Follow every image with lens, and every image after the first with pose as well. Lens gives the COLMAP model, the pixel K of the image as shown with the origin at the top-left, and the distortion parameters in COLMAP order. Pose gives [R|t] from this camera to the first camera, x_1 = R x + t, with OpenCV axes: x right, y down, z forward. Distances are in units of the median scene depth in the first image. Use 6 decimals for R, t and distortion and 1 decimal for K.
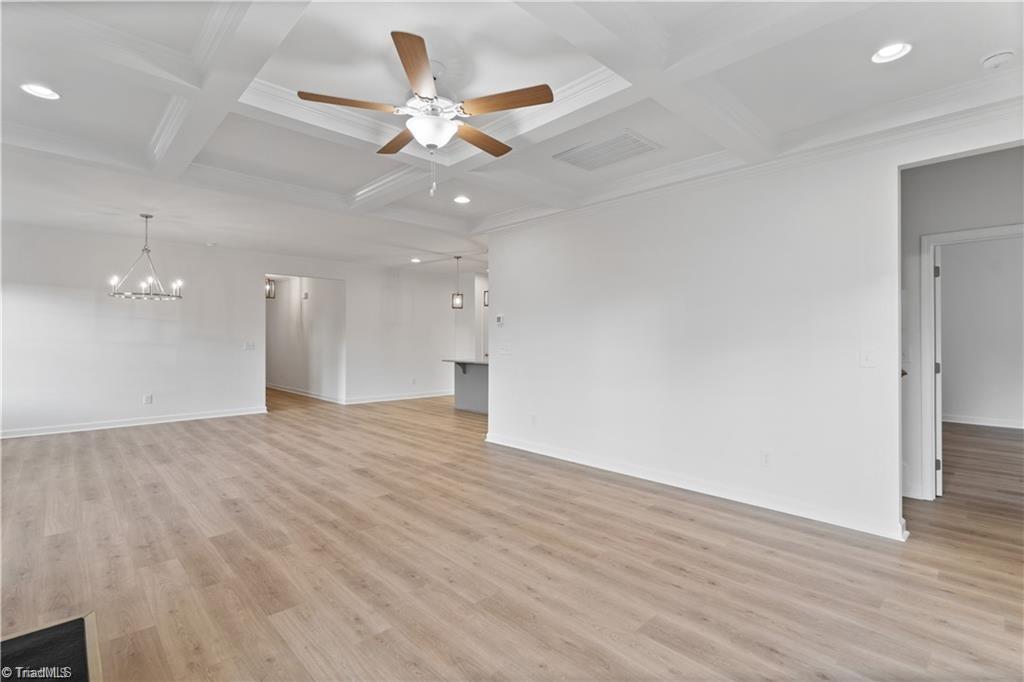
lens RADIAL K [[471.9, 0, 510.7], [0, 471.9, 340.2], [0, 0, 1]] dist [-0.001923, 0.000143]
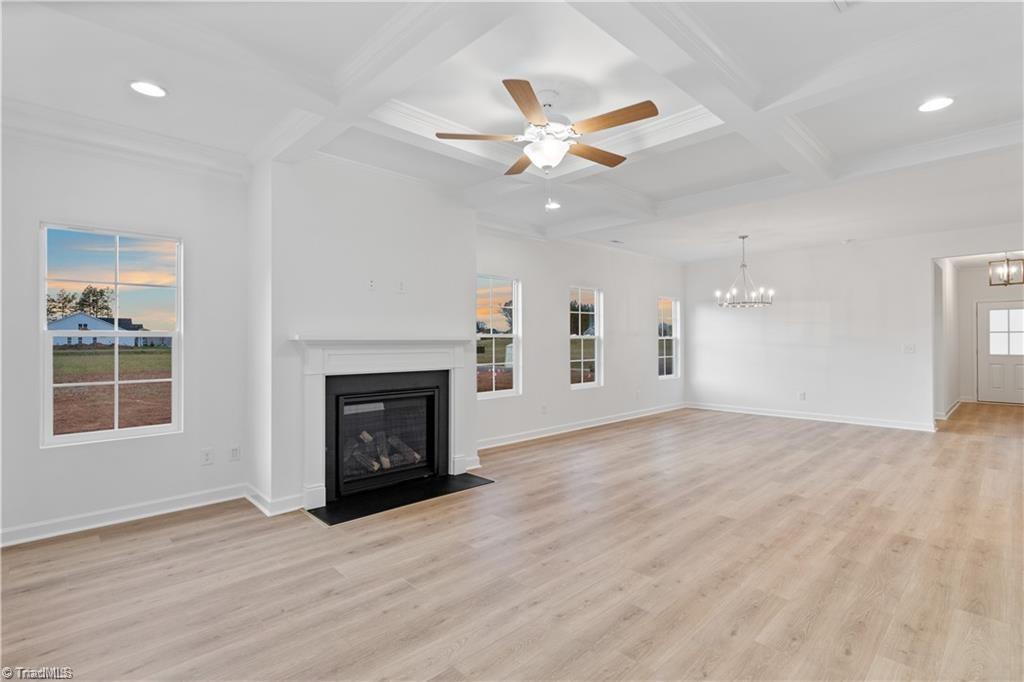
lens RADIAL K [[471.9, 0, 514.3], [0, 471.9, 340.9], [0, 0, 1]] dist [-0.001923, 0.000143]
pose [[0.022543, -0.003819, -0.999739, 0.674284], [0.001977, 0.999991, -0.003775, -0.003328], [0.999744, -0.001891, 0.022550, 0.628826]]
